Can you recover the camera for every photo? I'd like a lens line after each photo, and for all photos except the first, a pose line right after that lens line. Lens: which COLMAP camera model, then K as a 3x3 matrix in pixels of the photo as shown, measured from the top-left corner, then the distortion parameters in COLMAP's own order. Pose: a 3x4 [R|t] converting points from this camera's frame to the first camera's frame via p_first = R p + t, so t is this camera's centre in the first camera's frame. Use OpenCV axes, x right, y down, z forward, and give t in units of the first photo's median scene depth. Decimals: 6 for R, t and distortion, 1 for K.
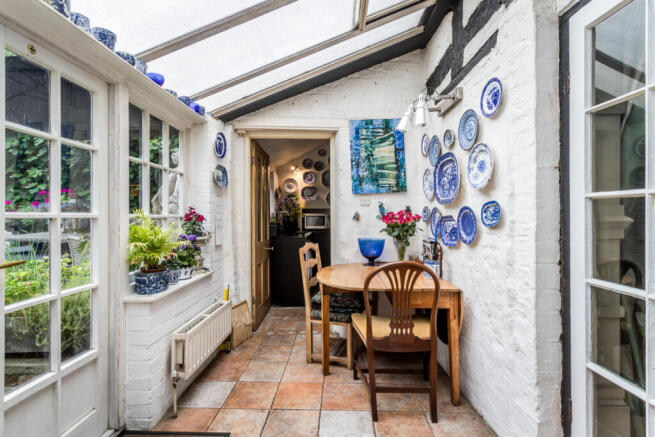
lens RADIAL K [[313.0, 0, 327.5], [0, 313.0, 218.5], [0, 0, 1]] dist [0.000536, 0.000197]
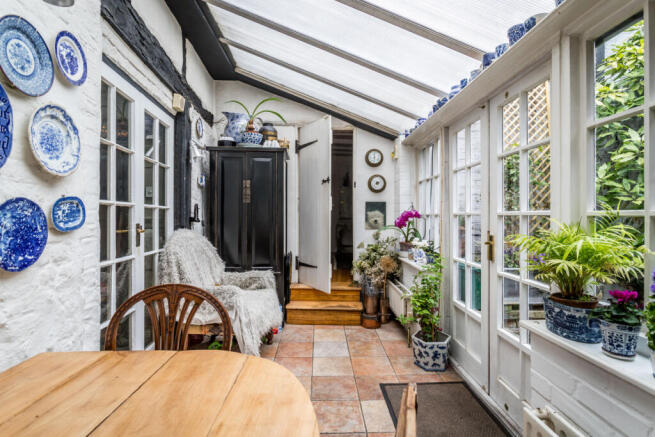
lens RADIAL K [[317.9, 0, 327.5], [0, 317.9, 218.5], [0, 0, 1]] dist [0.000178, 0.000008]
pose [[-0.998947, 0.004192, -0.045691, -0.056712], [0.003440, 0.999857, 0.016532, -0.013205], [0.045754, 0.016357, -0.998819, 1.700341]]
